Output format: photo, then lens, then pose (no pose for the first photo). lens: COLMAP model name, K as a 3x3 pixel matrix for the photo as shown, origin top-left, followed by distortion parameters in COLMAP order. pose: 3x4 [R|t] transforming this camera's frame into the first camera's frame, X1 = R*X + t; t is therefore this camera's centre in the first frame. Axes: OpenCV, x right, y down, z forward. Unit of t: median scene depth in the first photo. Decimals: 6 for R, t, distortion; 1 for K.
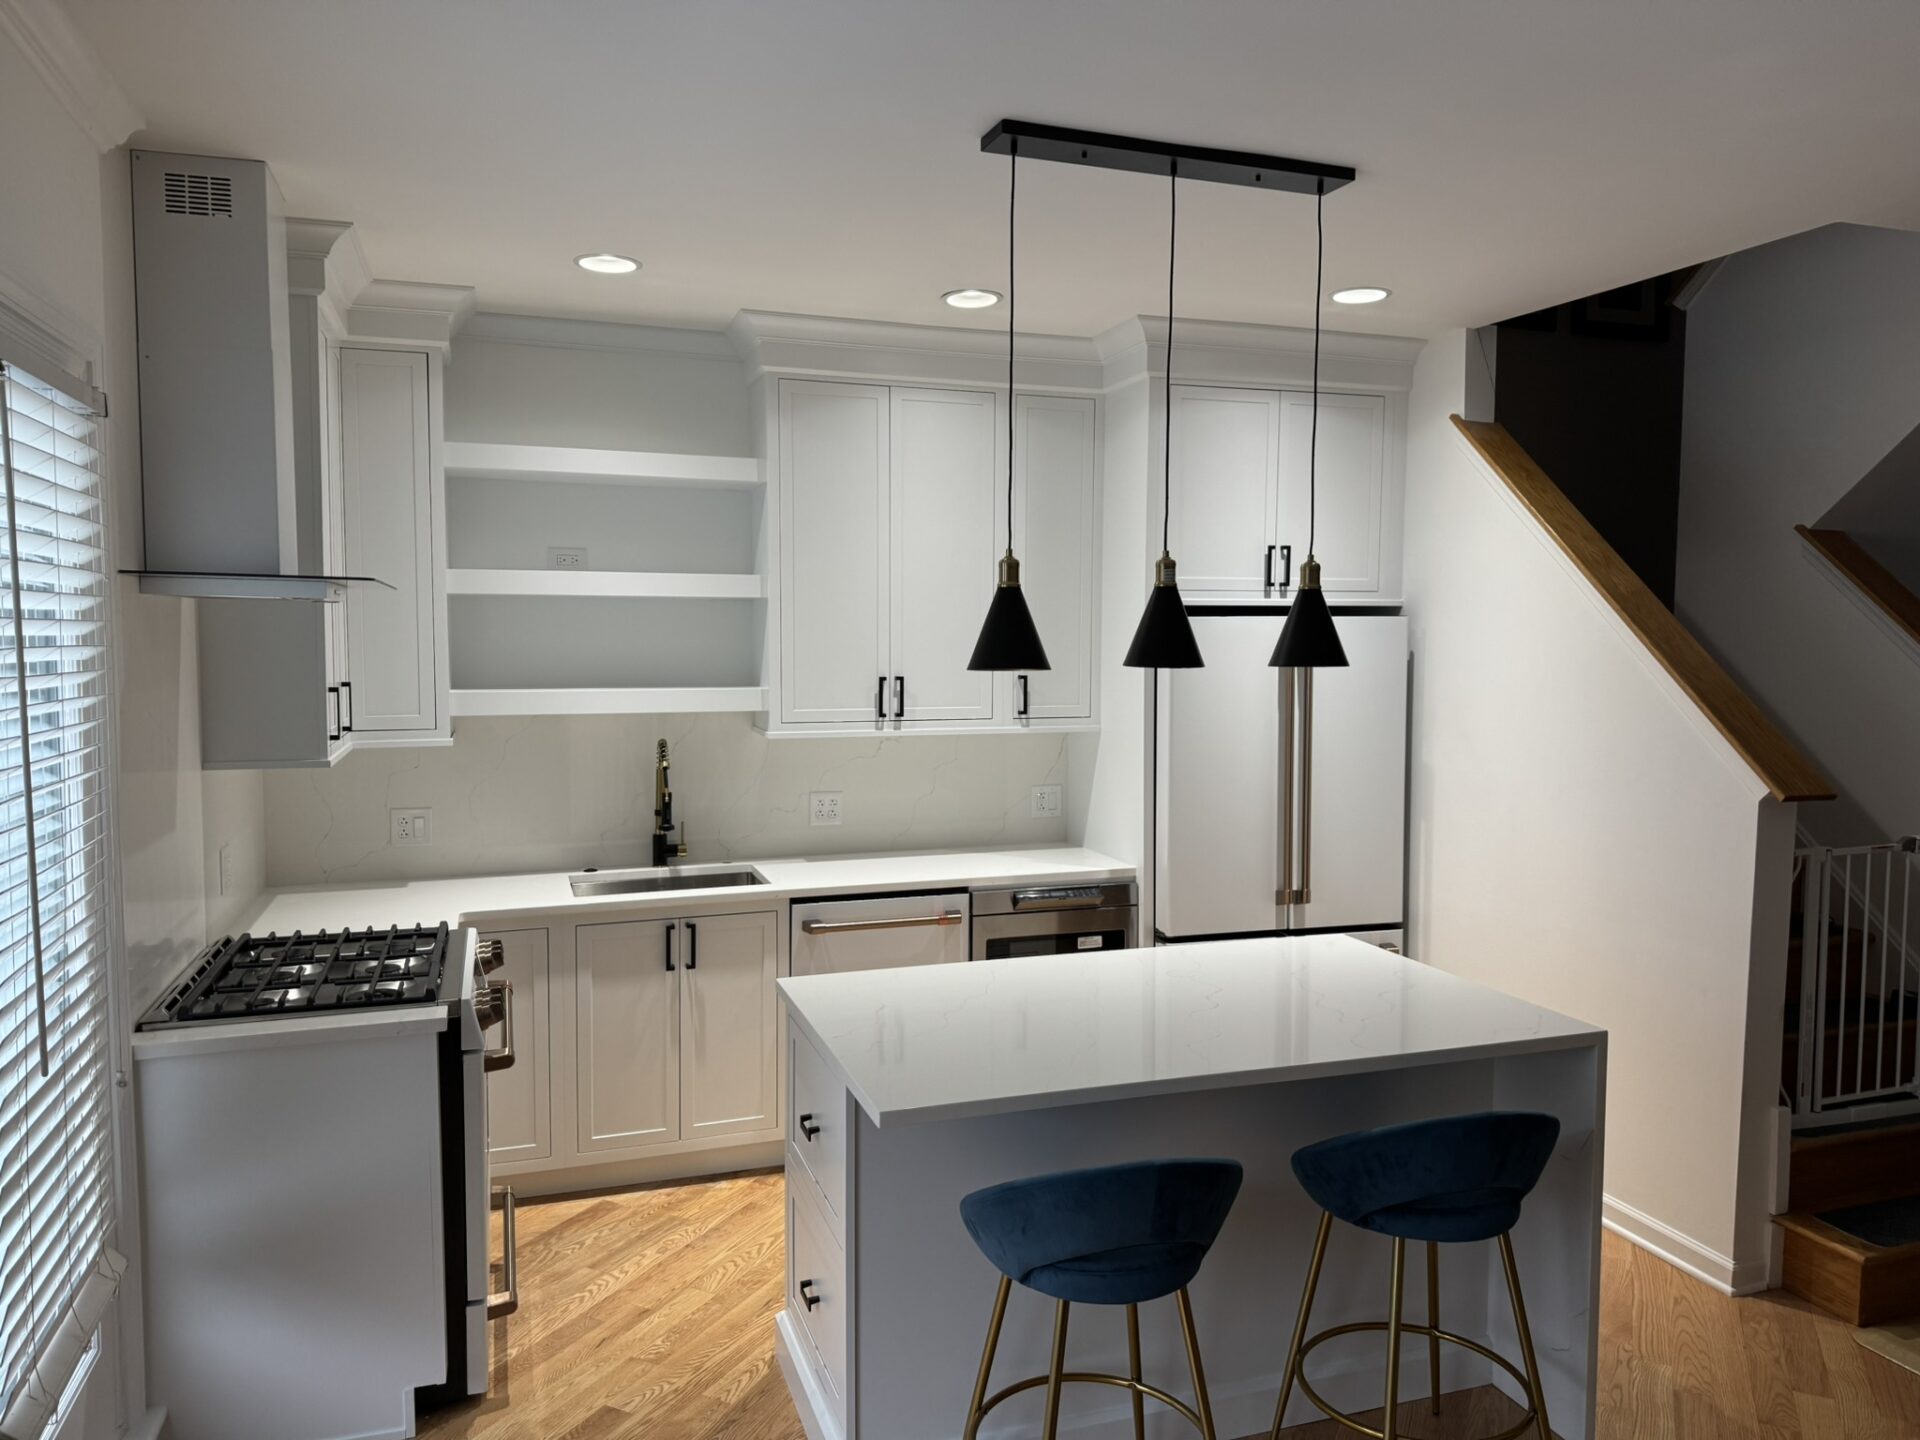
lens RADIAL K [[1361.8, 0, 974.8], [0, 1361.8, 711.0], [0, 0, 1]] dist [0.114491, -0.181085]
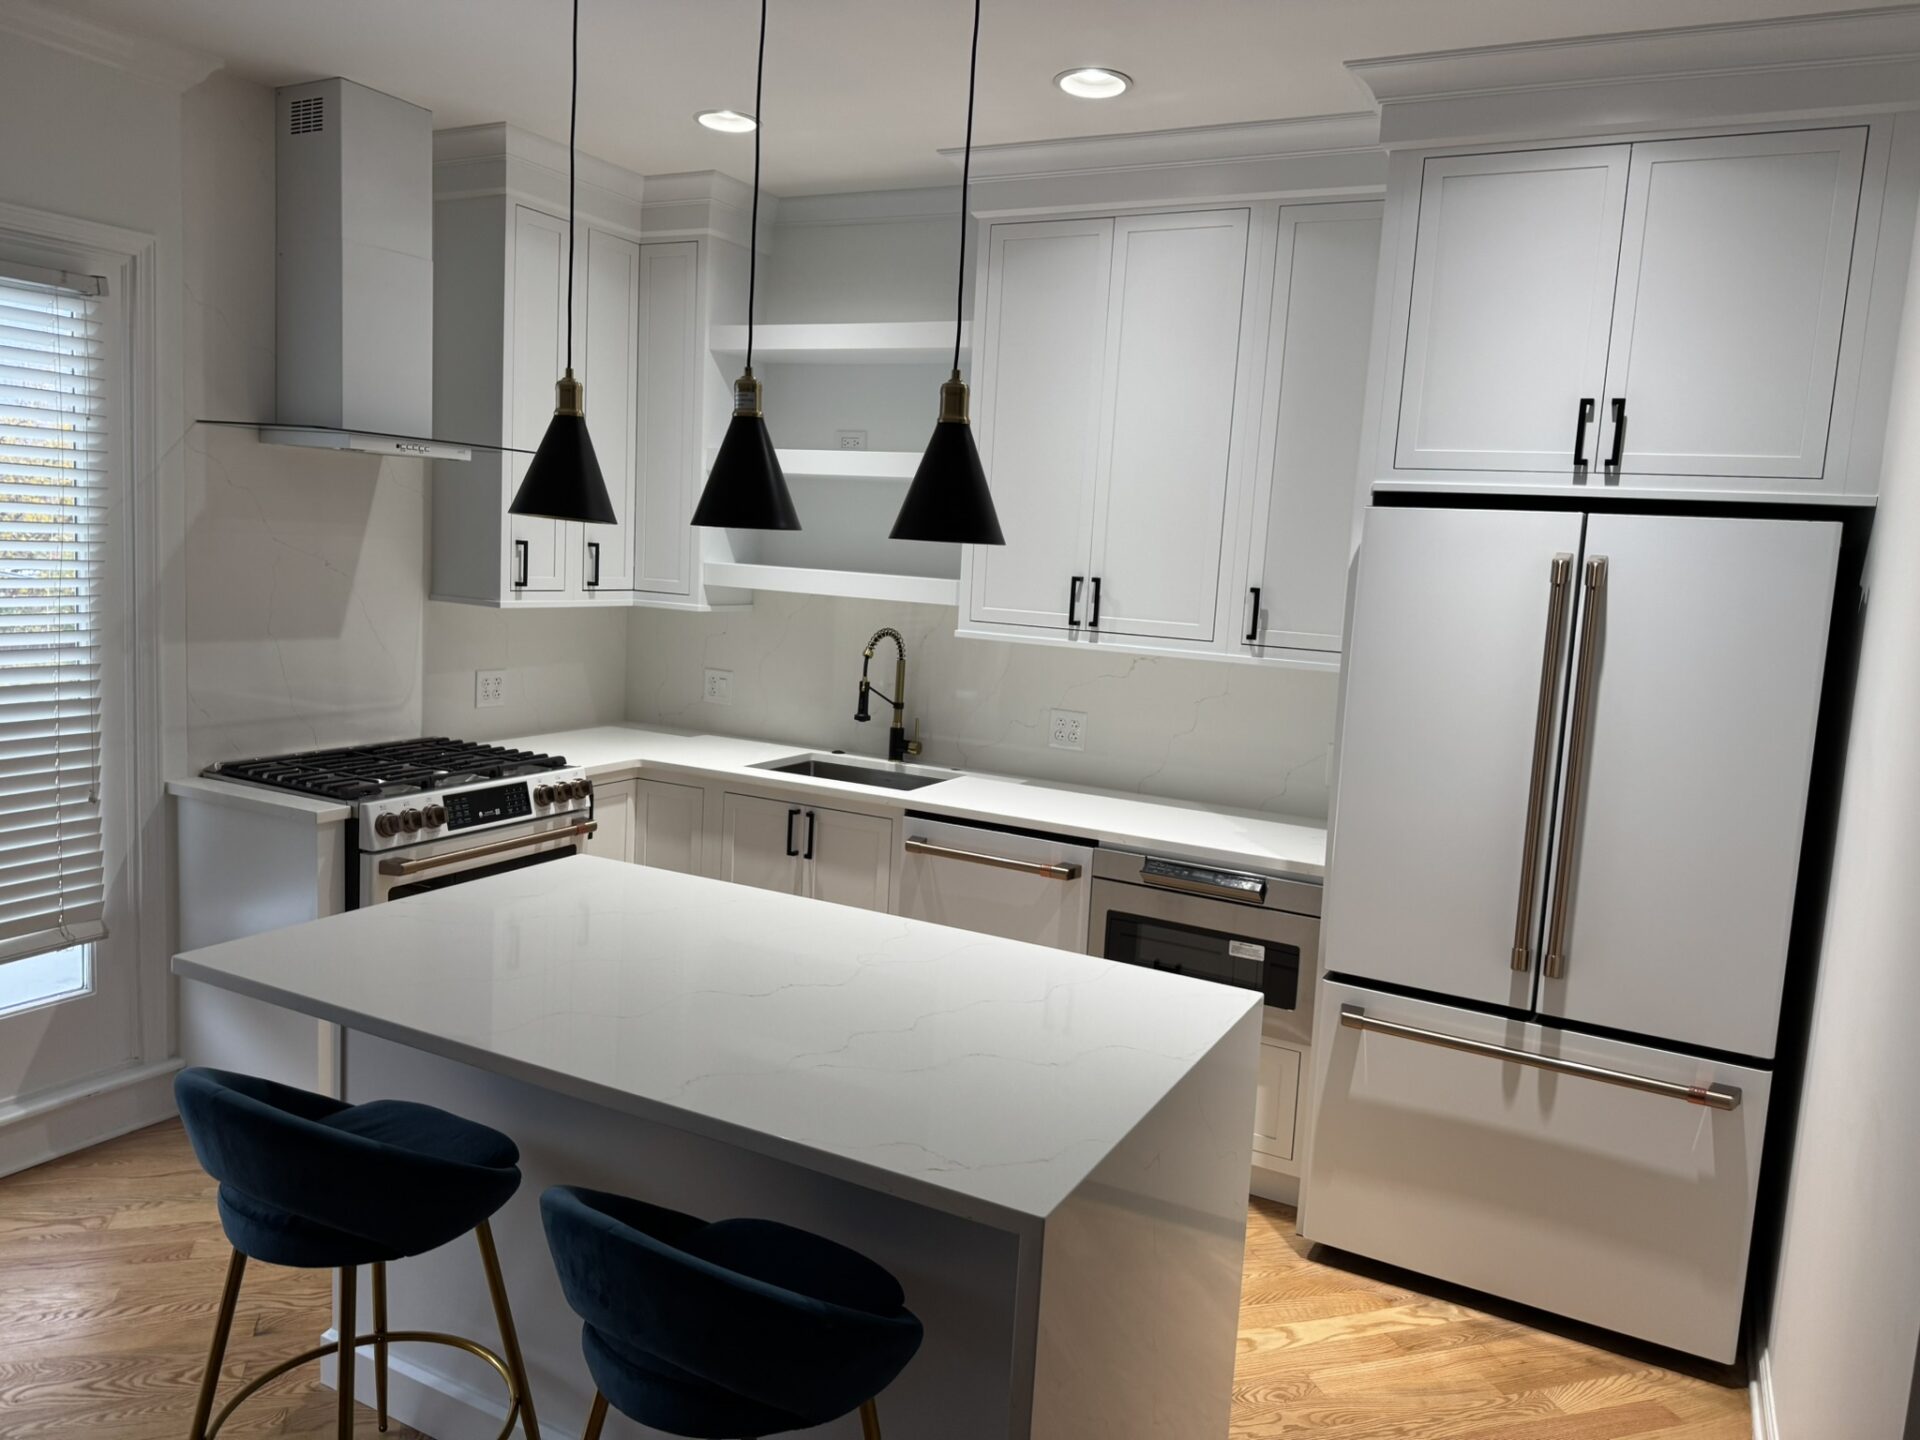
lens RADIAL K [[1361.8, 0, 974.8], [0, 1361.8, 711.0], [0, 0, 1]] dist [0.114491, -0.181085]
pose [[0.682023, 0.124873, -0.720591, 0.511697], [-0.098635, 0.992018, 0.078553, -0.002941], [0.724649, 0.017501, 0.688896, 0.386779]]
